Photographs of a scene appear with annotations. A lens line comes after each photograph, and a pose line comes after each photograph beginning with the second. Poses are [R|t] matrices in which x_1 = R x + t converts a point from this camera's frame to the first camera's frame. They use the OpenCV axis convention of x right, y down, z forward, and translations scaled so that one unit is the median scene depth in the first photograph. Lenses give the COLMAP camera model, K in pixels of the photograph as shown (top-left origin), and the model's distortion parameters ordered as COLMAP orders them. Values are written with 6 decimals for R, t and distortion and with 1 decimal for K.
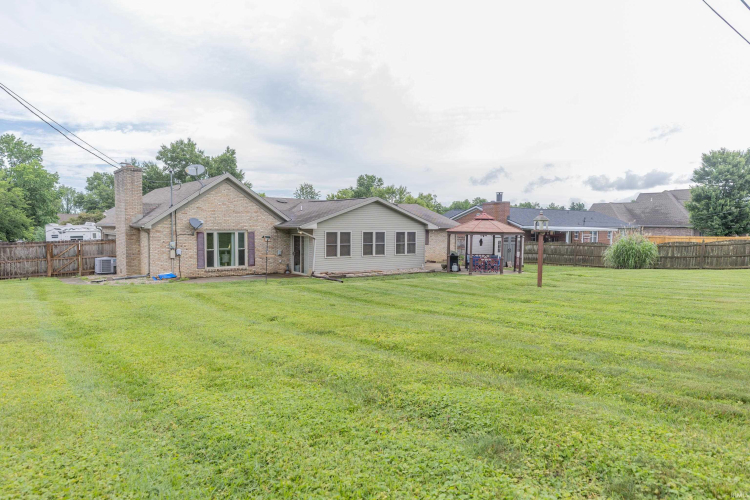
lens RADIAL K [[474.6, 0, 375.0], [0, 474.6, 250.0], [0, 0, 1]] dist [0.016565, 0.000135]
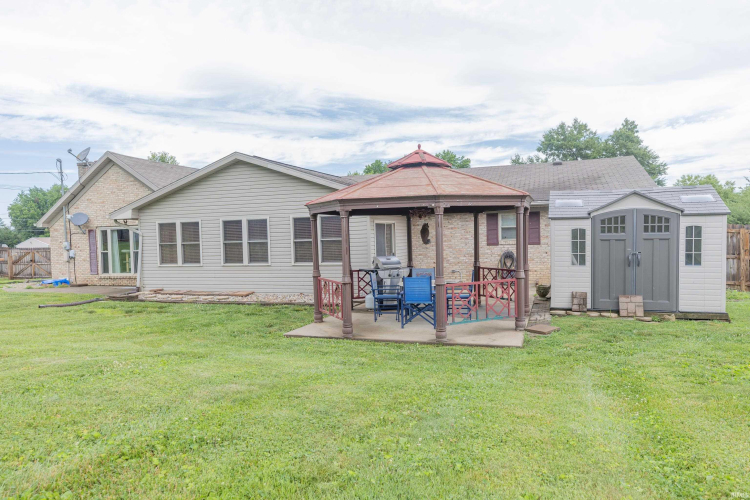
lens RADIAL K [[514.0, 0, 380.4], [0, 514.0, 250.7], [0, 0, 1]] dist [0.006223, 0.005282]
pose [[0.549604, 0.001567, -0.835424, 0.582411], [-0.009377, 0.999947, -0.004293, -0.002266], [0.835373, 0.010193, 0.549589, 0.850053]]
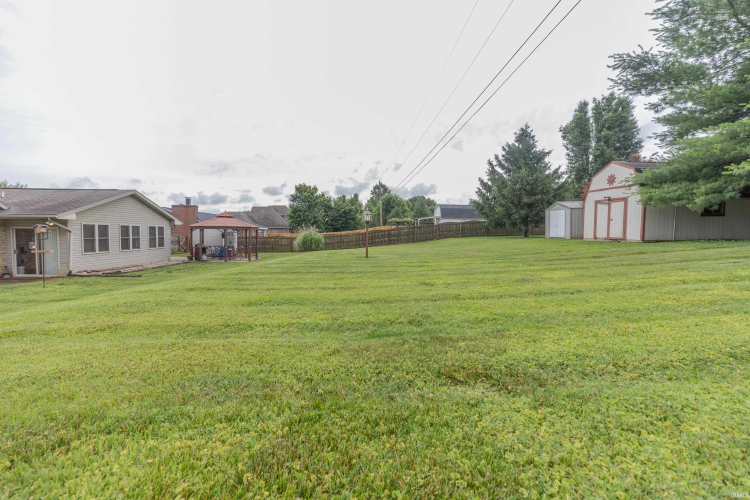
lens RADIAL K [[333.3, 0, 371.0], [0, 333.3, 247.7], [0, 0, 1]] dist [0.004092, 0.000381]
pose [[0.579117, -0.040529, 0.814236, -0.288687], [0.038764, 0.999003, 0.022156, 0.011744], [-0.814322, 0.018733, 0.580110, 0.209262]]
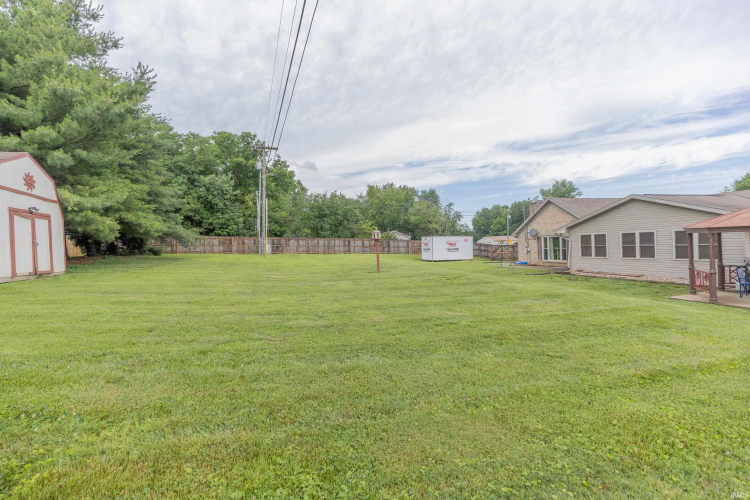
lens RADIAL K [[333.3, 0, 371.0], [0, 333.3, 247.7], [0, 0, 1]] dist [0.004092, 0.000381]
pose [[-0.322340, 0.015243, -0.946501, 0.804272], [-0.007666, 0.999796, 0.018712, -0.017549], [0.946593, 0.013287, -0.322158, 0.756655]]
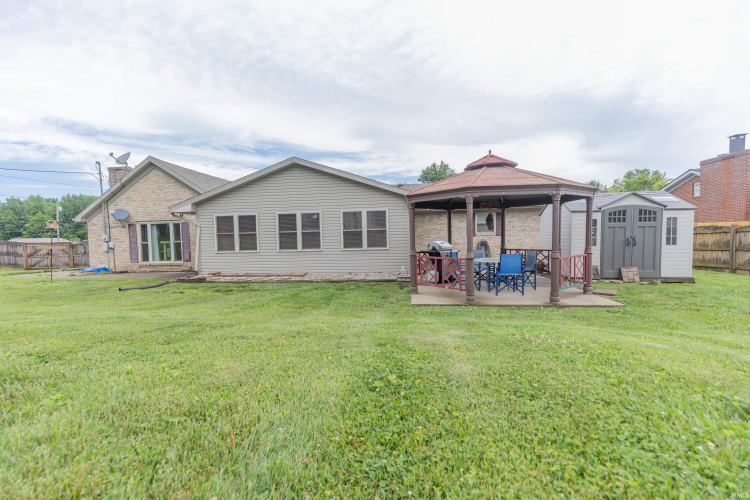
lens RADIAL K [[343.6, 0, 372.1], [0, 343.6, 249.8], [0, 0, 1]] dist [0.003638, 0.000783]
pose [[0.719535, 0.001060, -0.694455, 0.408764], [-0.002851, 0.999995, -0.001428, 0.011998], [0.694450, 0.003008, 0.719535, 0.769085]]
